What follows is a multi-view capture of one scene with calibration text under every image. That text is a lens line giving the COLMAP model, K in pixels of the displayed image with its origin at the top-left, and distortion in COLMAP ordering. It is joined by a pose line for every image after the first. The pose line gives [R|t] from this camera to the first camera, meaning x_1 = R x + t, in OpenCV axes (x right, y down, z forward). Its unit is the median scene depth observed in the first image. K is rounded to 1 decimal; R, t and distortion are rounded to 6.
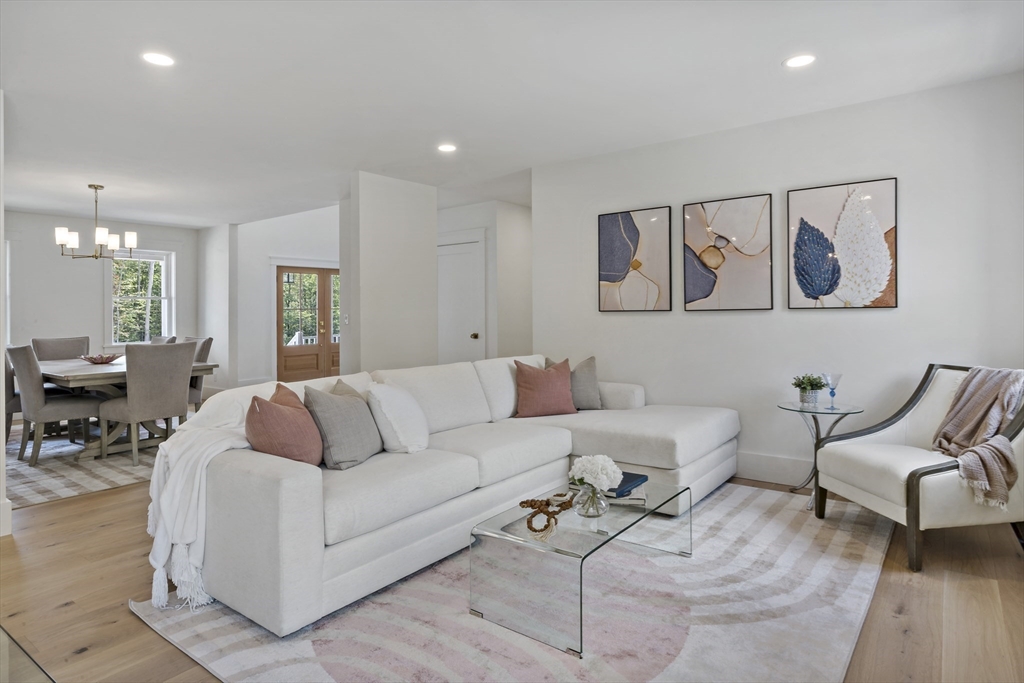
lens RADIAL K [[555.8, 0, 508.0], [0, 555.8, 310.6], [0, 0, 1]] dist [0.009468, -0.001144]
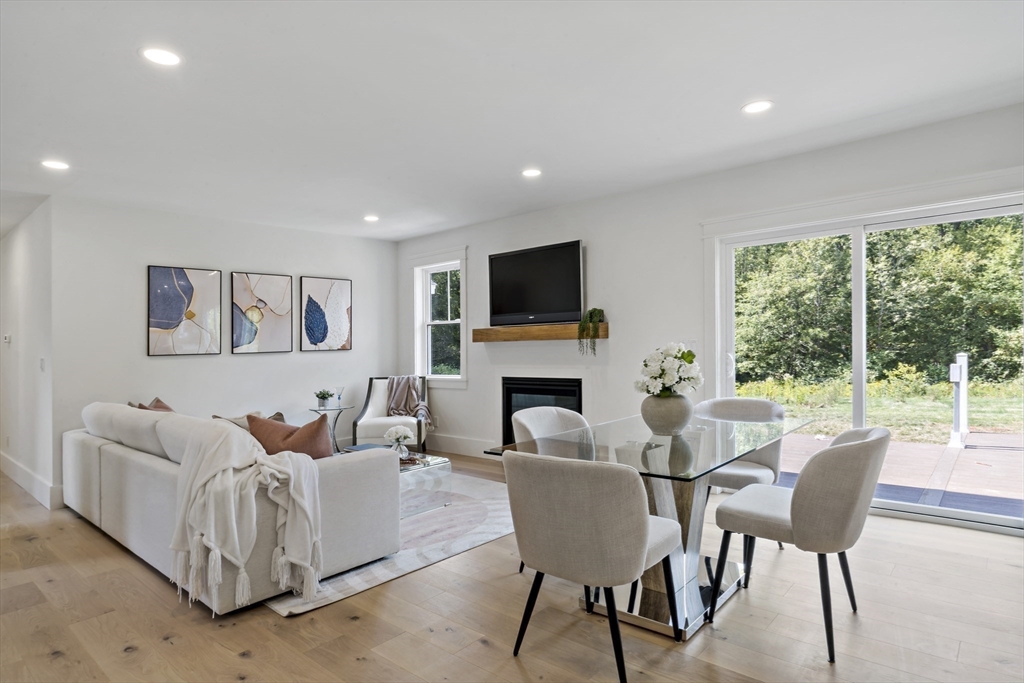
lens RADIAL K [[555.8, 0, 513.1], [0, 555.8, 321.9], [0, 0, 1]] dist [0.009468, -0.001144]
pose [[0.094765, 0.048165, 0.994334, -1.028761], [0.024533, 0.998412, -0.050701, 0.008717], [-0.995197, 0.029199, 0.093433, 0.260672]]
